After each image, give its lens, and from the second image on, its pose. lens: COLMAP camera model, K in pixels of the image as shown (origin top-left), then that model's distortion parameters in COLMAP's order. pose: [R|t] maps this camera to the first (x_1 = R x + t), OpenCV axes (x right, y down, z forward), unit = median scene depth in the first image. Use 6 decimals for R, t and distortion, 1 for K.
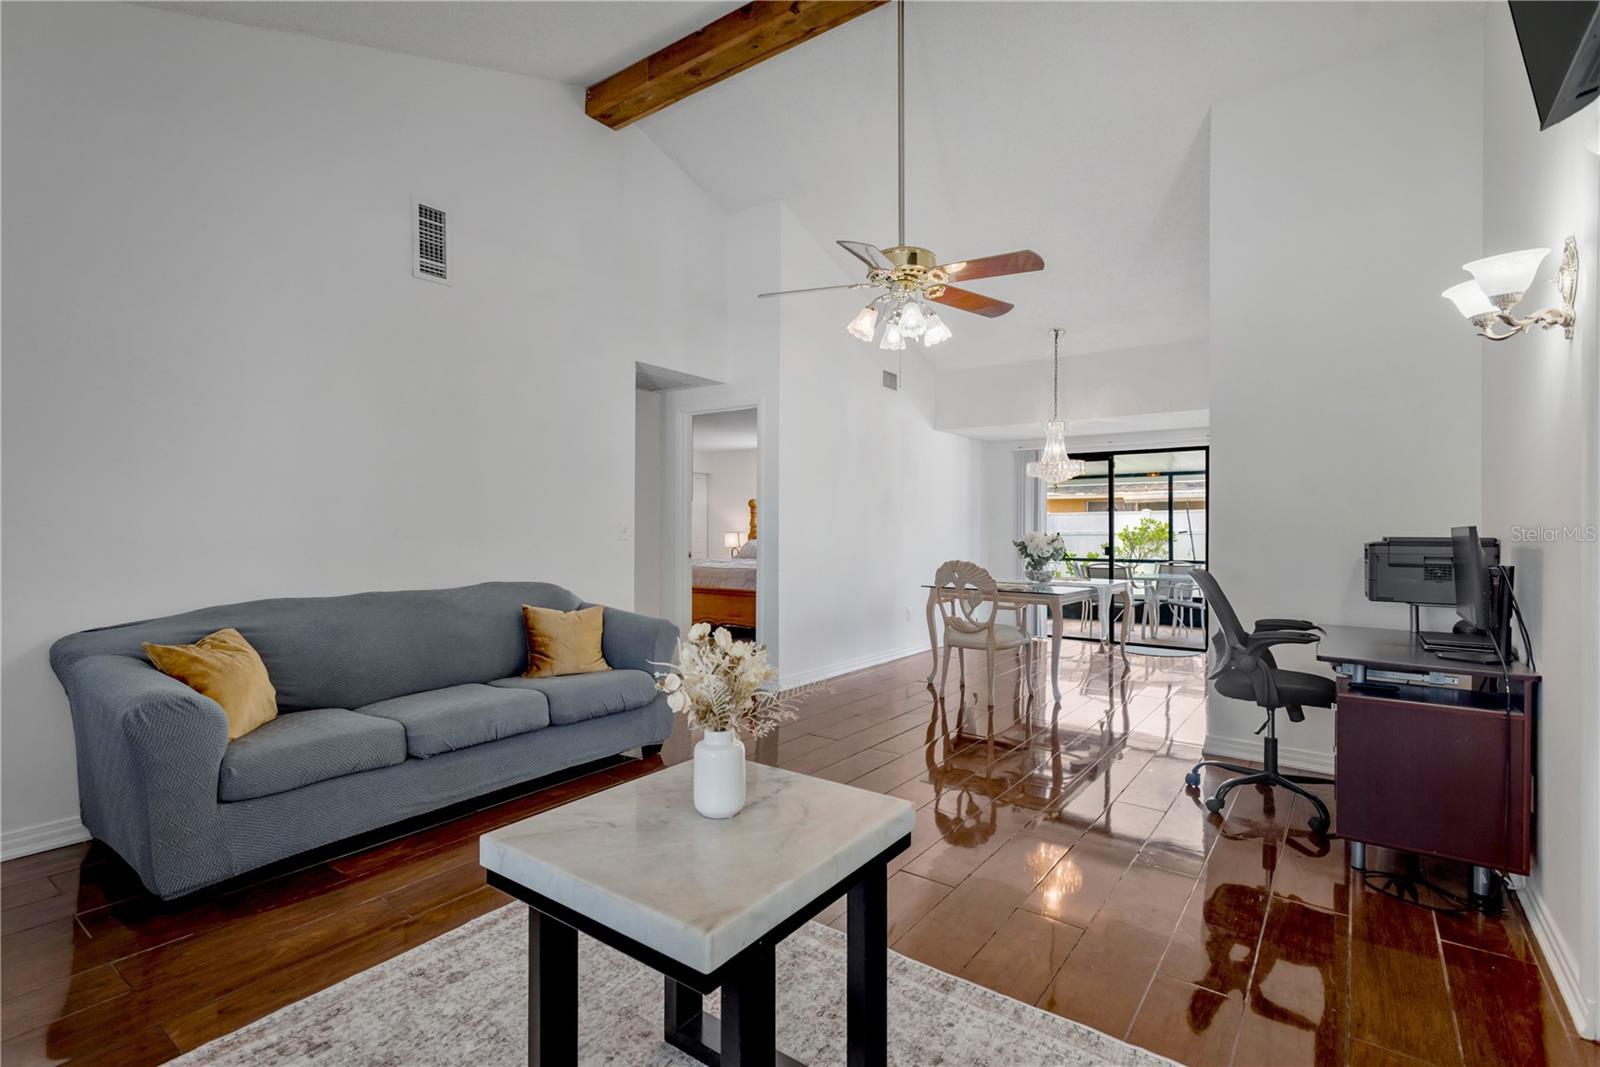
lens RADIAL K [[742.2, 0, 816.8], [0, 742.2, 530.7], [0, 0, 1]] dist [0.003250, 0.000675]
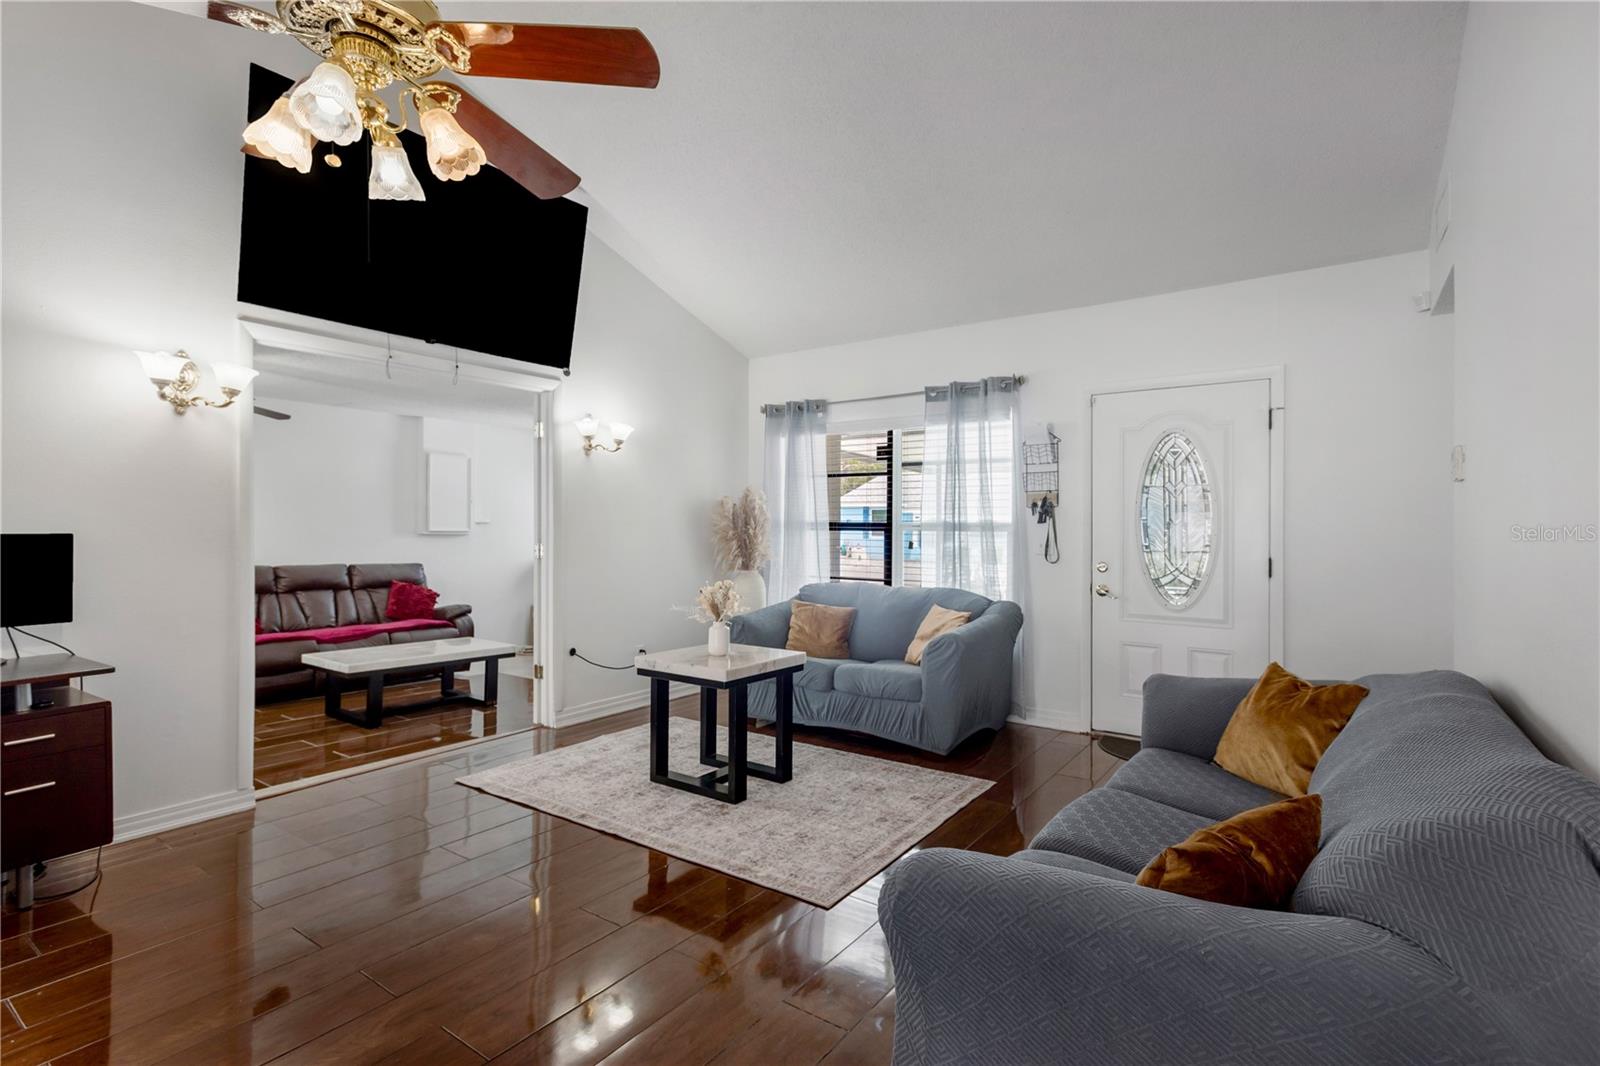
lens RADIAL K [[763.7, 0, 809.0], [0, 763.7, 527.4], [0, 0, 1]] dist [0.001210, -0.000030]
pose [[-0.999778, -0.008554, -0.019247, -0.158405], [-0.008633, 0.999955, 0.003998, -0.022935], [0.019212, 0.004163, -0.999807, 1.466154]]
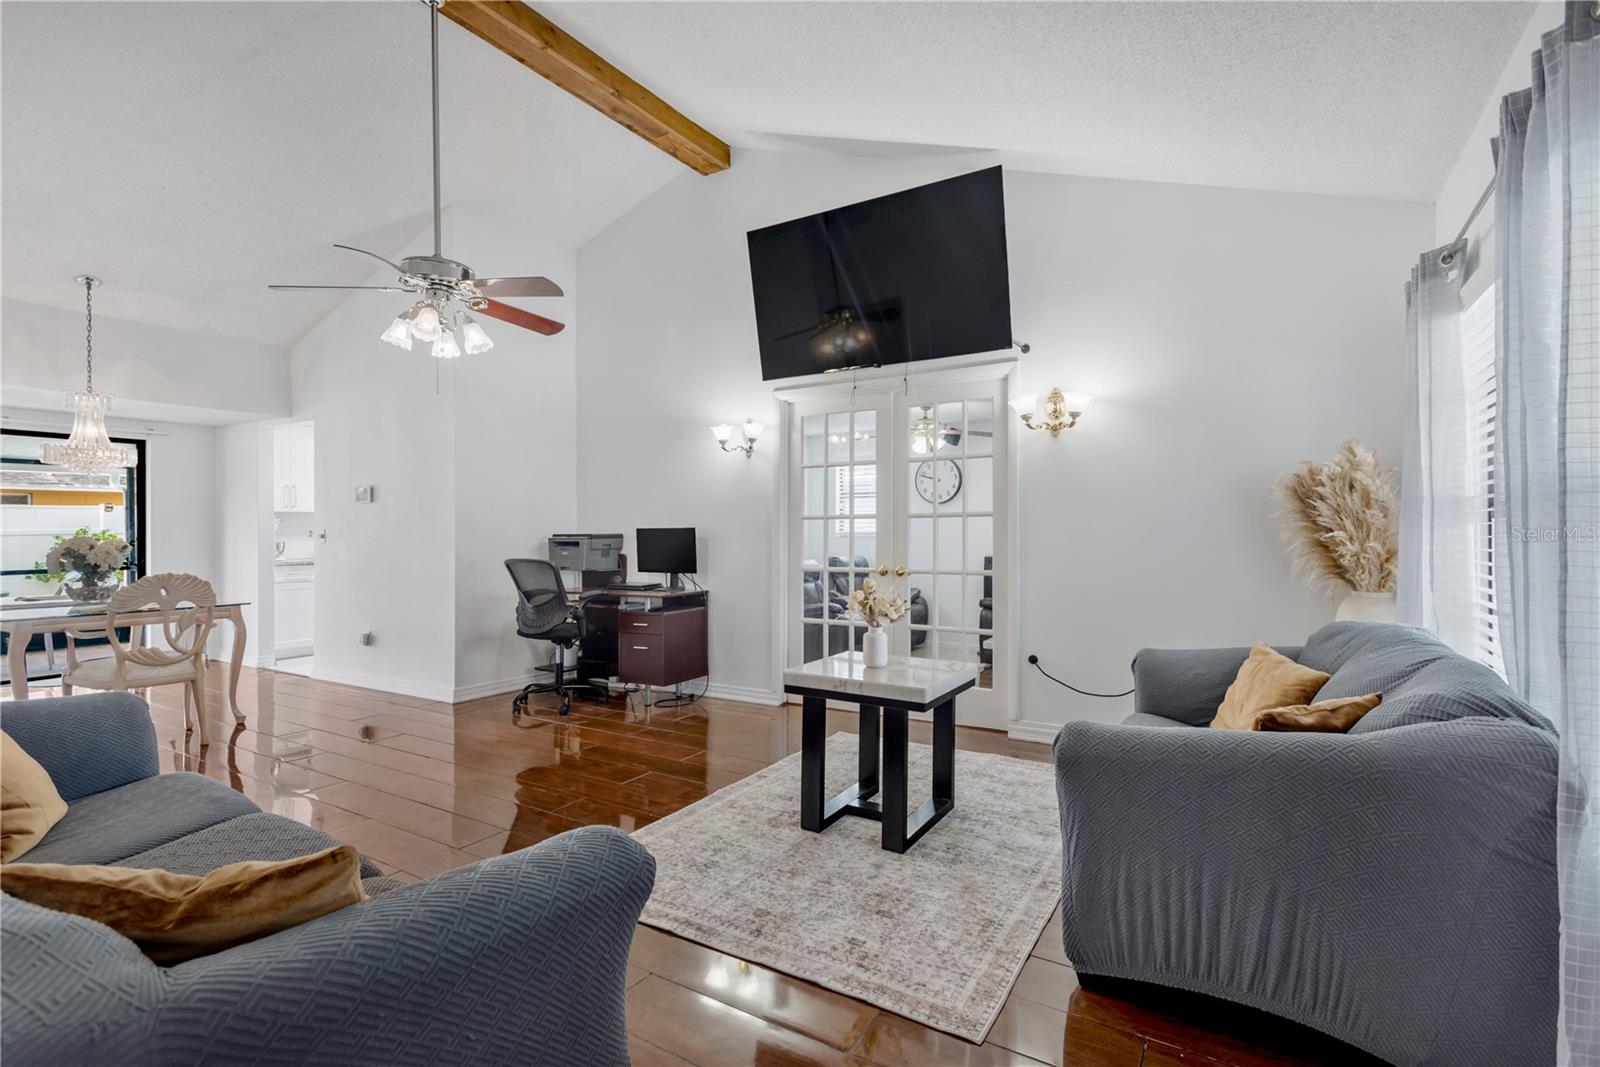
lens RADIAL K [[754.2, 0, 806.6], [0, 754.2, 527.3], [0, 0, 1]] dist [0.020111, -0.000104]
pose [[-0.078295, 0.002061, 0.996928, -0.929478], [0.006312, 0.999979, -0.001572, -0.004181], [-0.996910, 0.006170, -0.078307, 0.562784]]
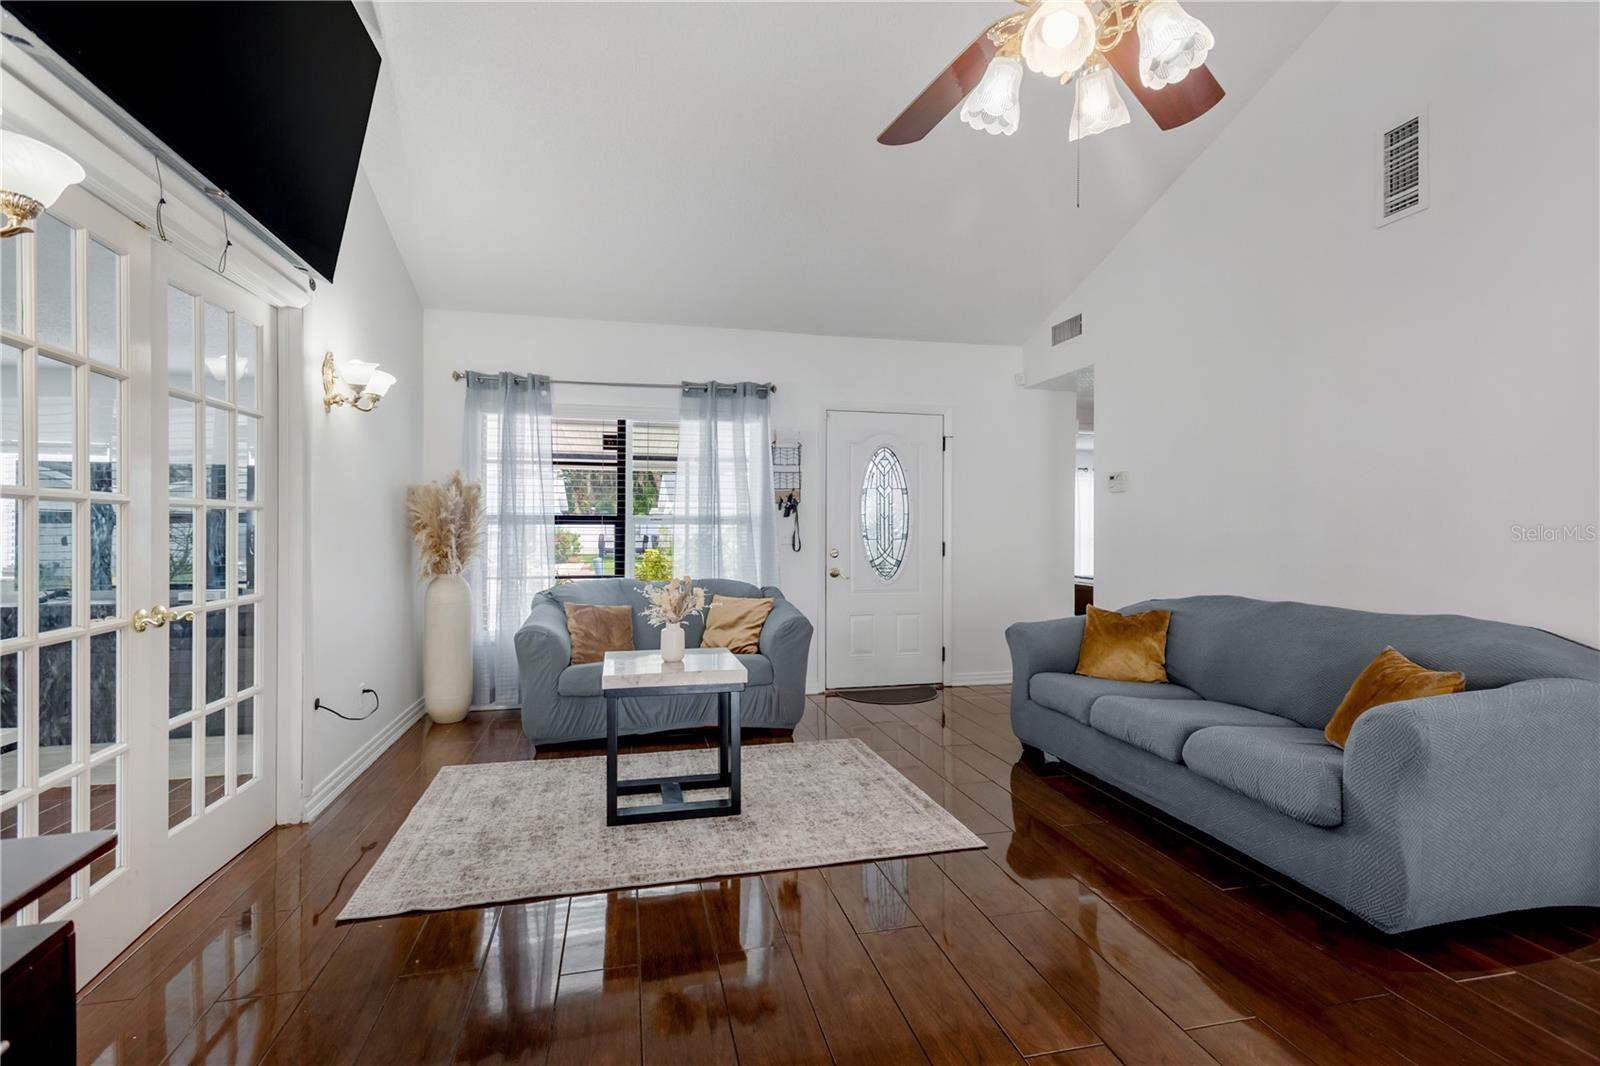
lens RADIAL K [[754.2, 0, 806.6], [0, 754.2, 526.8], [0, 0, 1]] dist [0.020111, -0.000104]
pose [[-0.648384, -0.004387, -0.761301, 0.542960], [-0.006123, 0.999981, -0.000547, -0.007741], [0.761289, 0.004306, -0.648398, 1.139368]]
